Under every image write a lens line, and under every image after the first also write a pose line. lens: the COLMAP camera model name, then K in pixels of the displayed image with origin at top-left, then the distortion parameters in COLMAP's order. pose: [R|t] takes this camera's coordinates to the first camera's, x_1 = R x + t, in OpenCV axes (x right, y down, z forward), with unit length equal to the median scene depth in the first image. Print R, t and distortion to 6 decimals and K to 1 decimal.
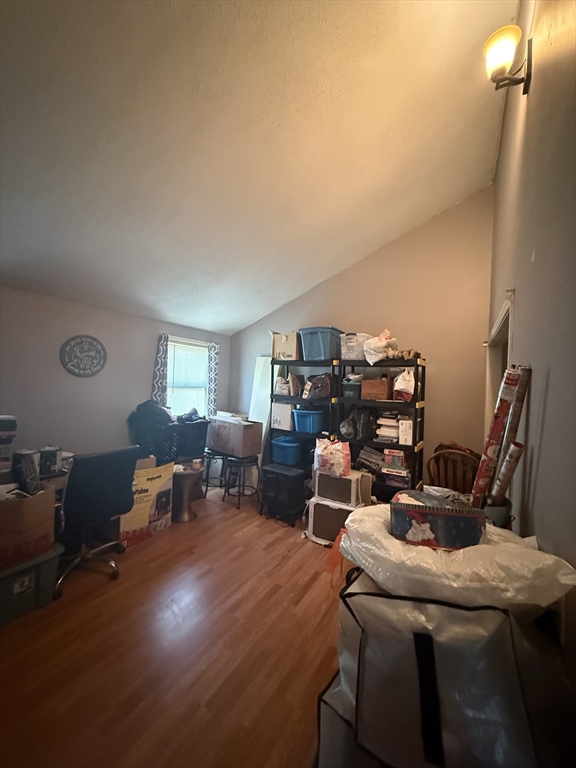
lens RADIAL K [[310.1, 0, 288.0], [0, 310.1, 384.0], [0, 0, 1]] dist [0.010404, -0.000182]
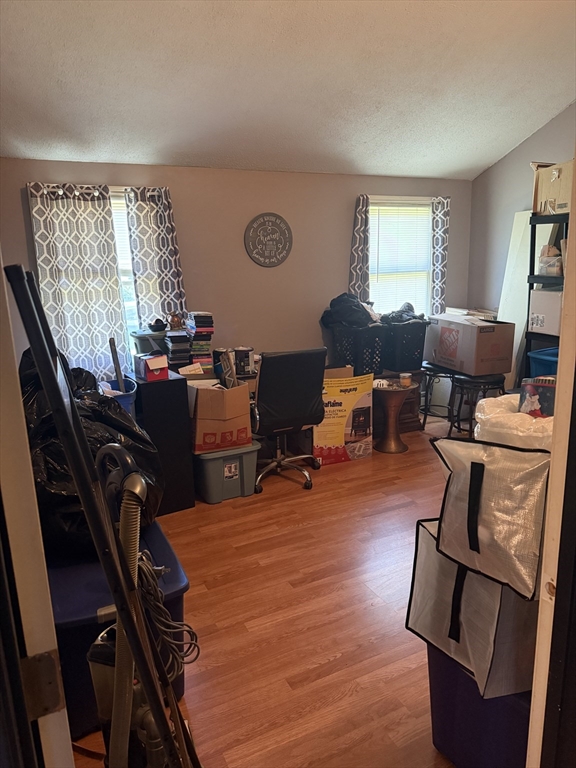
lens RADIAL K [[533.5, 0, 286.5], [0, 533.5, 380.8], [0, 0, 1]] dist [0.174240, -0.274194]
pose [[0.837318, 0.055270, -0.543915, 0.161826], [0.057714, 0.980382, 0.188468, 0.007488], [0.543661, -0.189199, 0.817702, -0.185263]]
